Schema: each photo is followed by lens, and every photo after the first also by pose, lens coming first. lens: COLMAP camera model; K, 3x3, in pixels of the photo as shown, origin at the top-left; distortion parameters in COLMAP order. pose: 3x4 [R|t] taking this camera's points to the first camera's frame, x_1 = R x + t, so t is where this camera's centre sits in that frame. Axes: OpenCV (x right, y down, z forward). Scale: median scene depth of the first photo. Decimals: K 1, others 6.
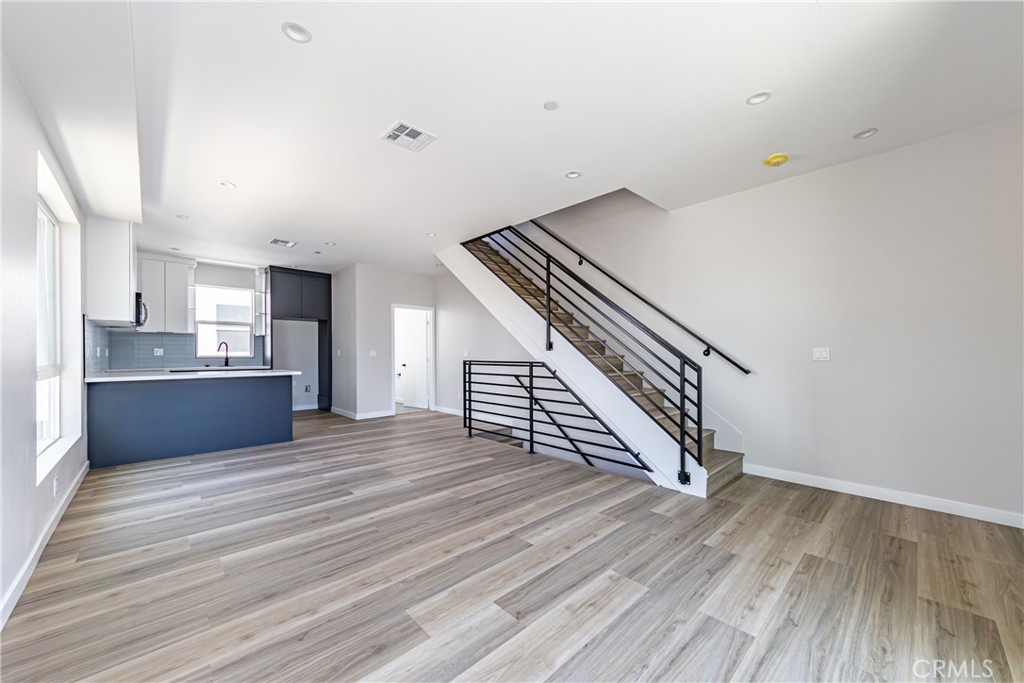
lens RADIAL K [[382.7, 0, 510.8], [0, 382.7, 357.0], [0, 0, 1]] dist [0.000933, -0.000093]
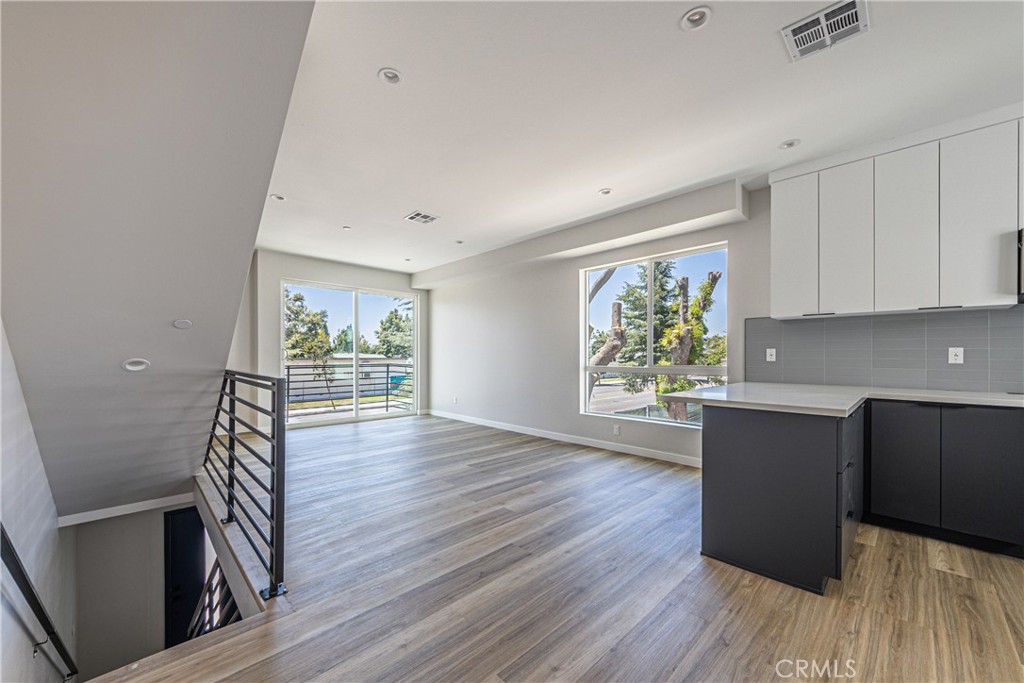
lens RADIAL K [[382.7, 0, 510.8], [0, 382.7, 357.0], [0, 0, 1]] dist [0.000933, -0.000093]
pose [[-0.999950, -0.004337, -0.008984, -0.519518], [-0.004439, 0.999925, 0.011372, -0.020486], [0.008934, 0.011412, -0.999895, 2.175084]]
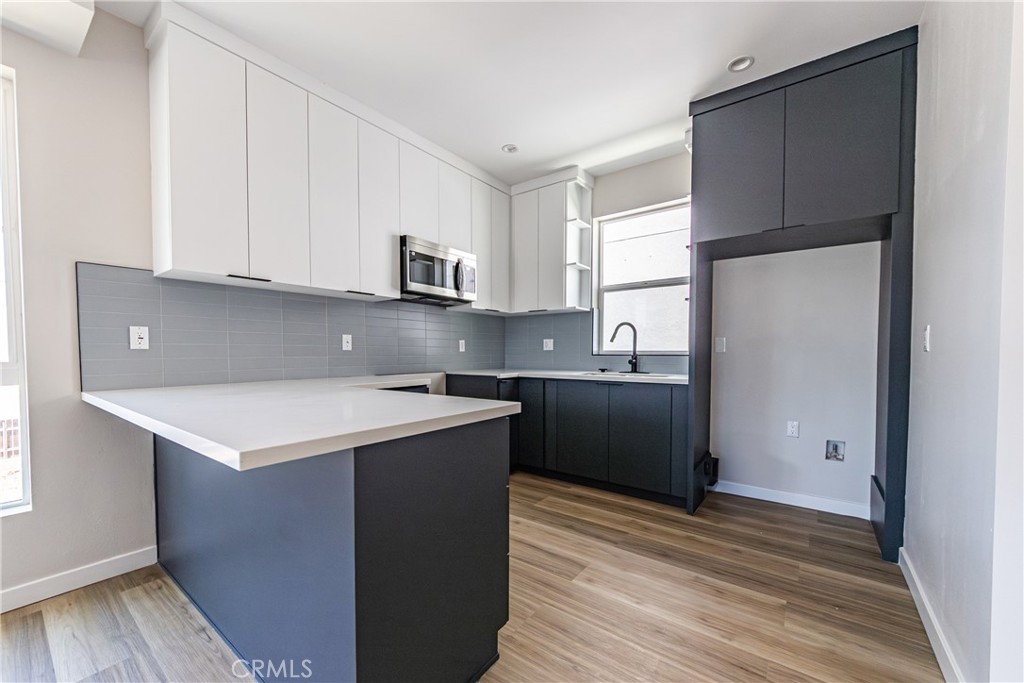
lens RADIAL K [[400.3, 0, 510.9], [0, 400.3, 359.8], [0, 0, 1]] dist [0.000115, -0.000073]
pose [[0.162742, 0.019286, -0.986480, -0.555565], [-0.008115, 0.999801, 0.018208, 0.000841], [0.986635, 0.005042, 0.162866, 1.575998]]
